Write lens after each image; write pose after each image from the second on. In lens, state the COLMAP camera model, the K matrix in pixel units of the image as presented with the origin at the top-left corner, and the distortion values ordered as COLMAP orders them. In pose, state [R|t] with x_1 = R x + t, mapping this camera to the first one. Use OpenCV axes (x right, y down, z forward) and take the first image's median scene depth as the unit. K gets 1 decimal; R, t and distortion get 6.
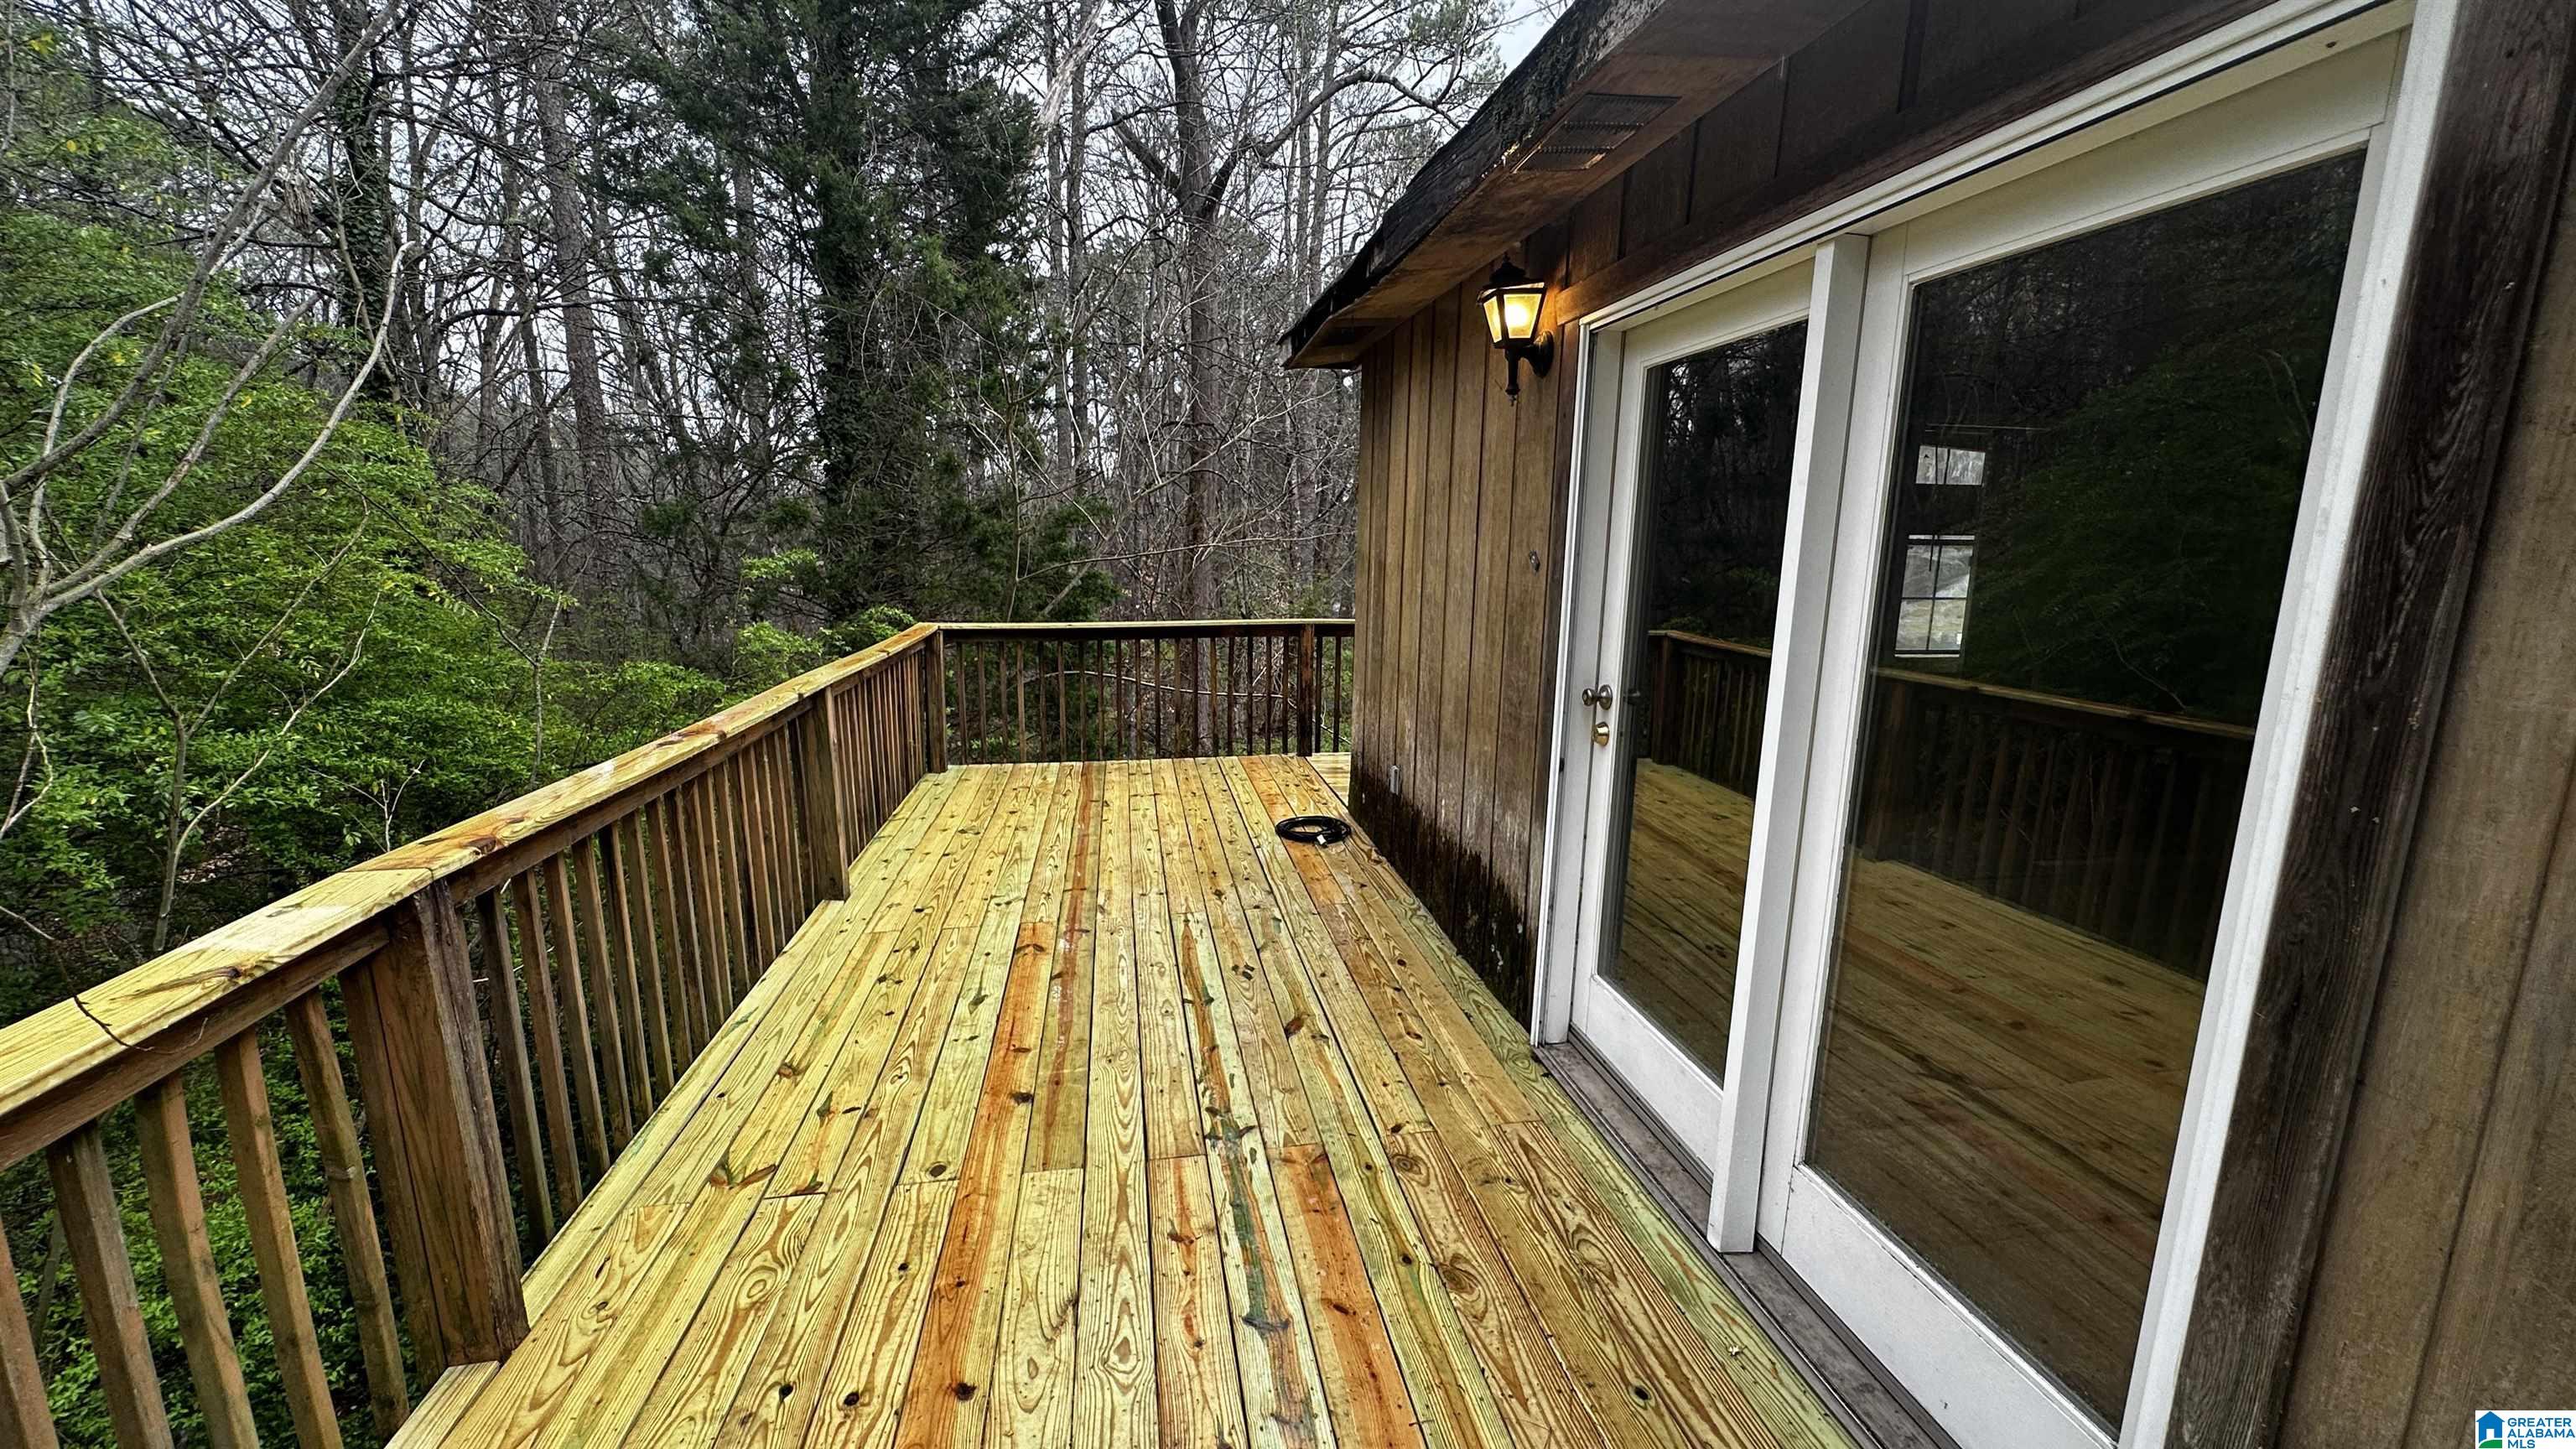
lens RADIAL K [[1026.6, 0, 1278.6], [0, 1026.6, 724.2], [0, 0, 1]] dist [-0.005447, 0.001935]
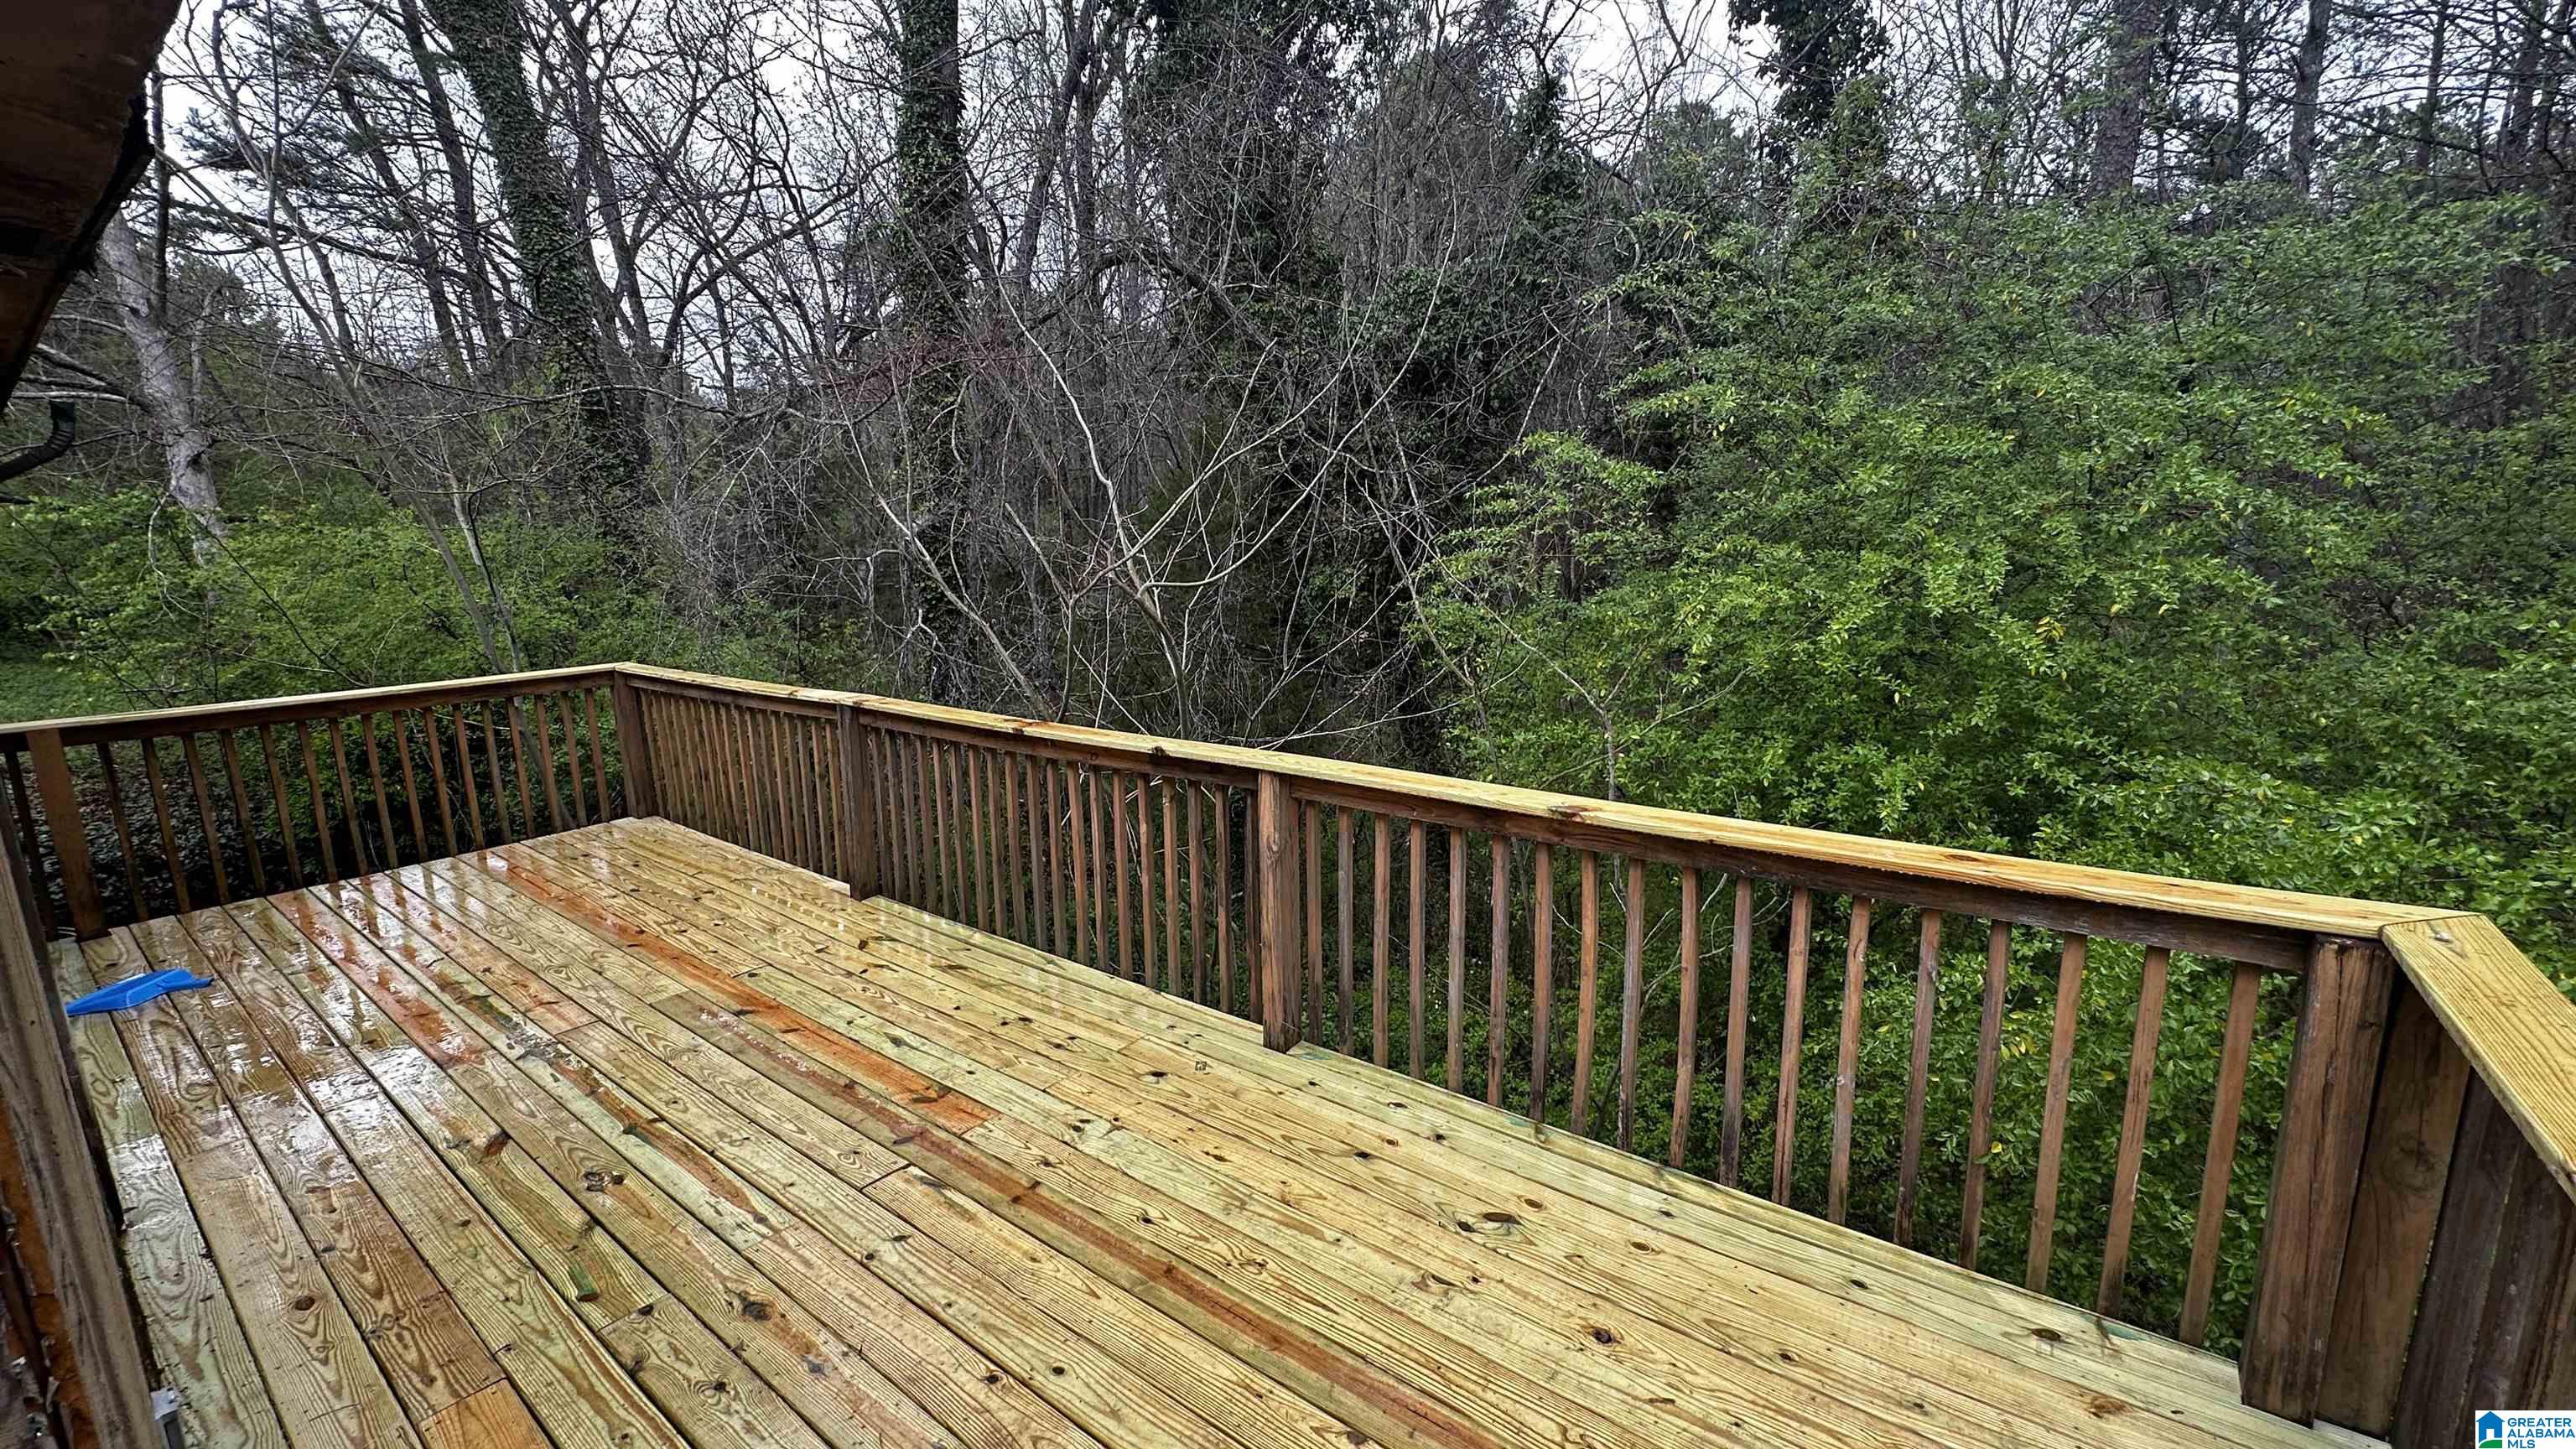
lens RADIAL K [[1026.6, 0, 1283.8], [0, 1026.6, 723.6], [0, 0, 1]] dist [-0.005447, 0.001935]
pose [[-0.722480, 0.131049, -0.678858, 0.047116], [-0.108750, 0.948111, 0.298764, -0.236452], [0.682785, 0.289677, -0.670740, 1.193926]]
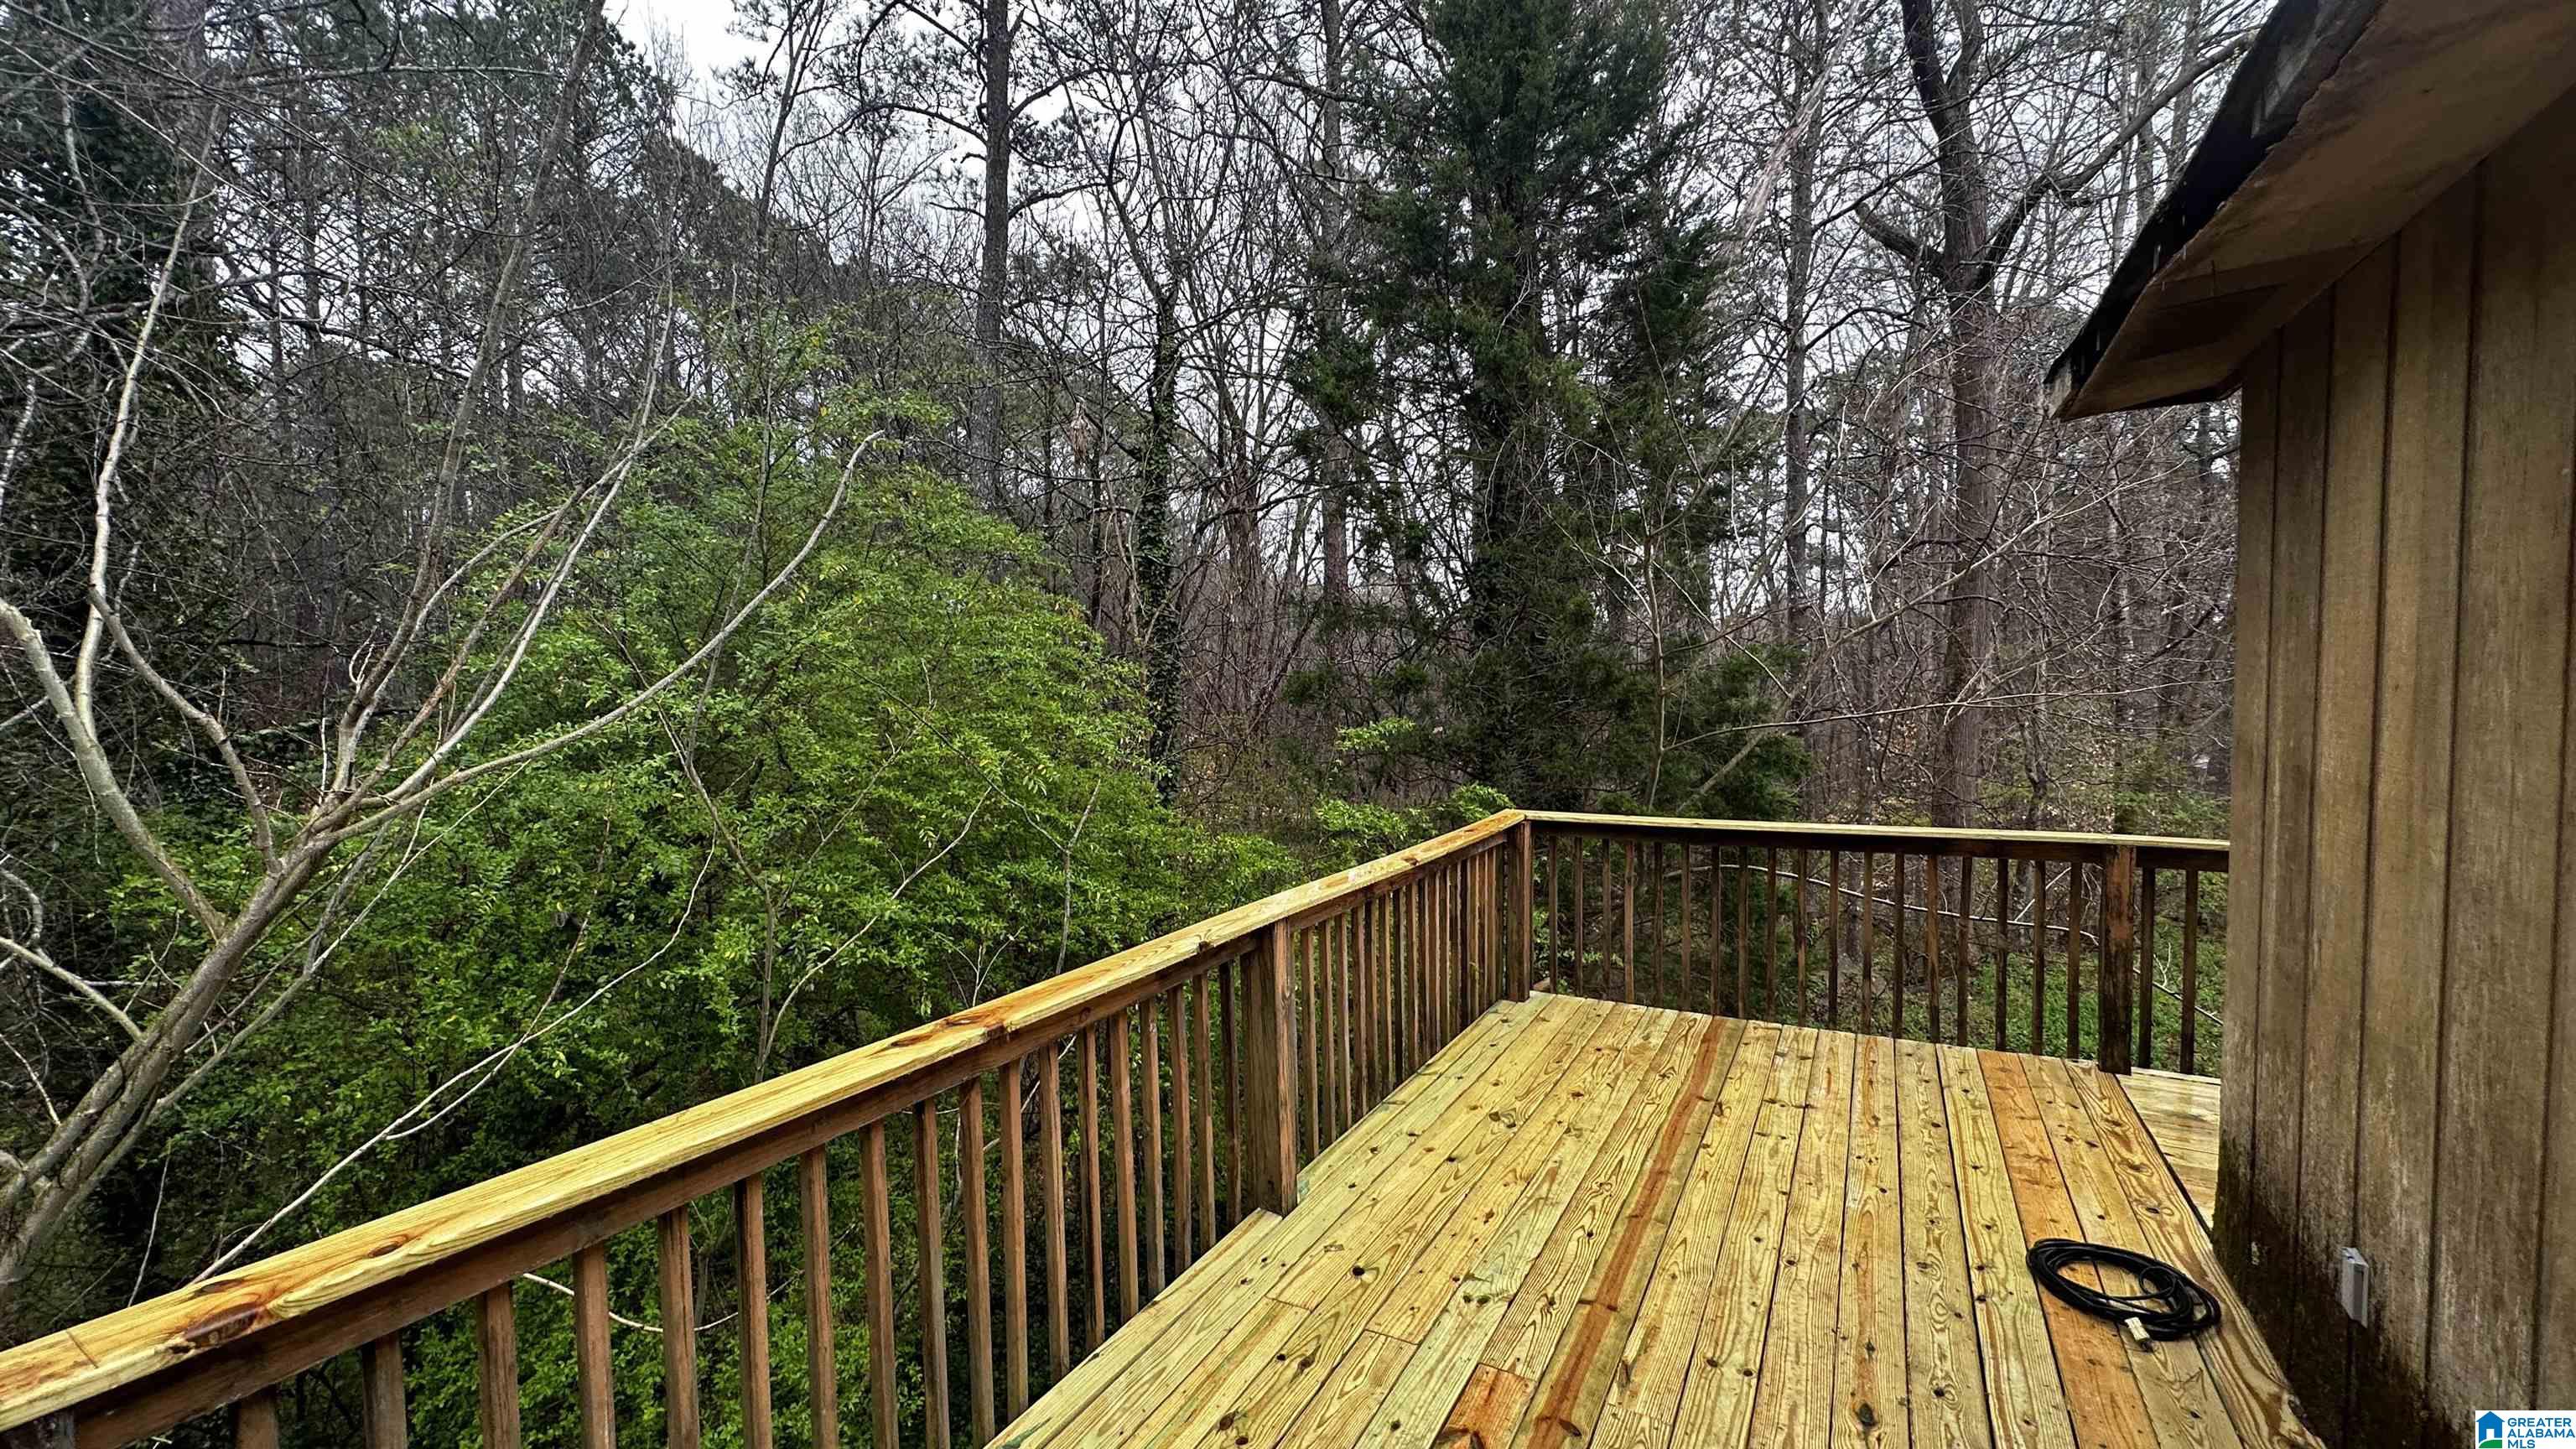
lens RADIAL K [[1026.6, 0, 1288.6], [0, 1026.6, 724.9], [0, 0, 1]] dist [-0.005447, 0.001935]
pose [[0.781325, 0.004697, -0.624106, 0.027295], [-0.089744, 0.990426, -0.104897, -0.080372], [0.617638, 0.137968, 0.774266, 0.319707]]
